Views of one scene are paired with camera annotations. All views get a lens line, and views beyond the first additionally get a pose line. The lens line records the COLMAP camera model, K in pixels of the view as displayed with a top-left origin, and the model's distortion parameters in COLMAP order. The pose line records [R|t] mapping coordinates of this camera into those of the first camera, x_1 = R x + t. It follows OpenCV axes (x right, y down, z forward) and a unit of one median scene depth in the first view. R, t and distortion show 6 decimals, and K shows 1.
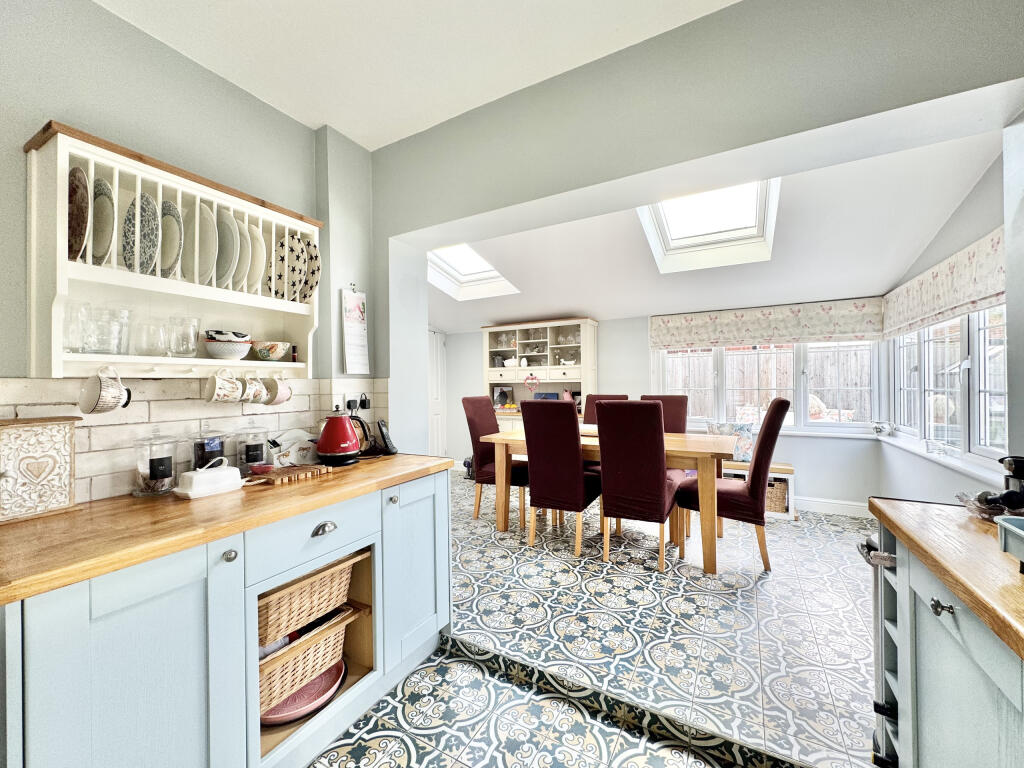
lens RADIAL K [[404.1, 0, 515.9], [0, 404.1, 382.4], [0, 0, 1]] dist [-0.000719, -0.000109]
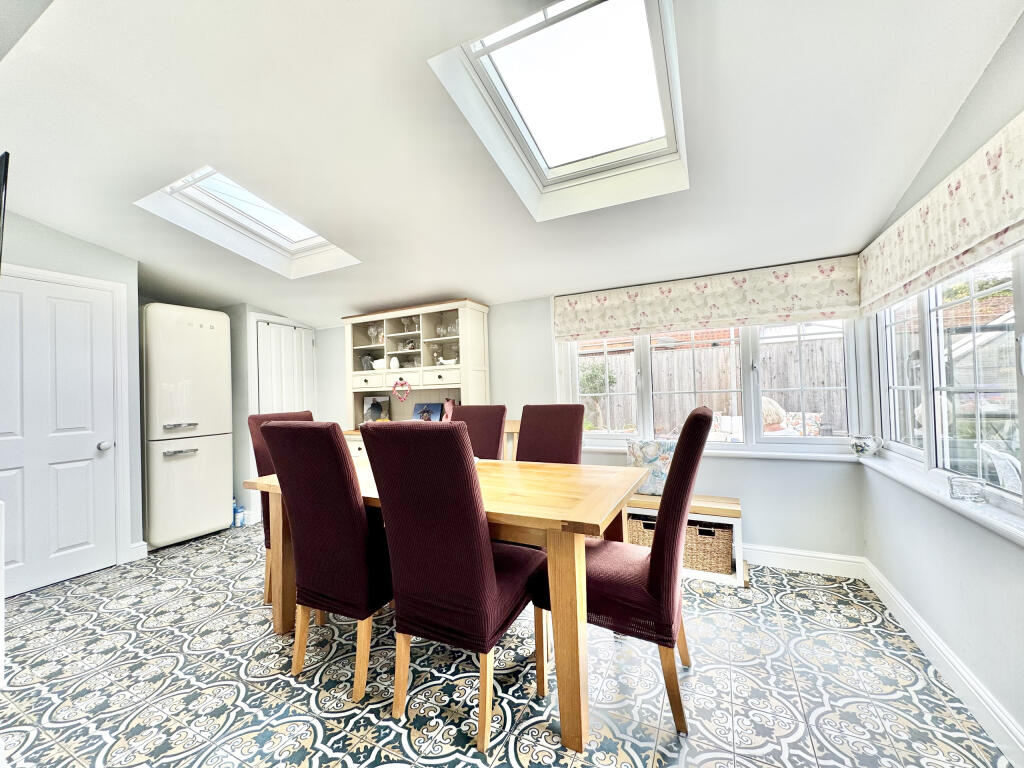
lens RADIAL K [[404.1, 0, 515.9], [0, 404.1, 382.4], [0, 0, 1]] dist [-0.000719, -0.000109]
pose [[0.998413, -0.021080, 0.052231, 0.367441], [0.021939, 0.999633, -0.015916, 0.005271], [-0.051876, 0.017037, 0.998508, 0.446754]]
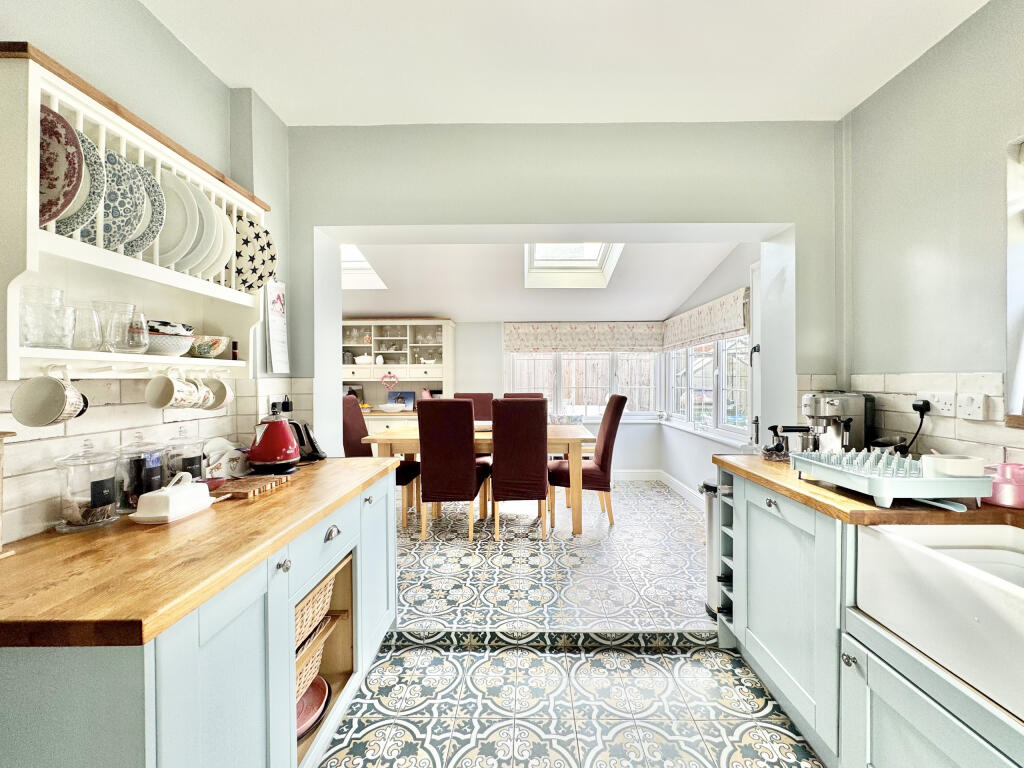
lens RADIAL K [[416.5, 0, 520.6], [0, 416.5, 382.5], [0, 0, 1]] dist [0.000025, 0.000148]
pose [[0.880960, 0.003500, 0.473179, -0.276801], [-0.007114, 0.999958, 0.005849, -0.007371], [-0.473138, -0.008519, 0.880947, -0.055734]]
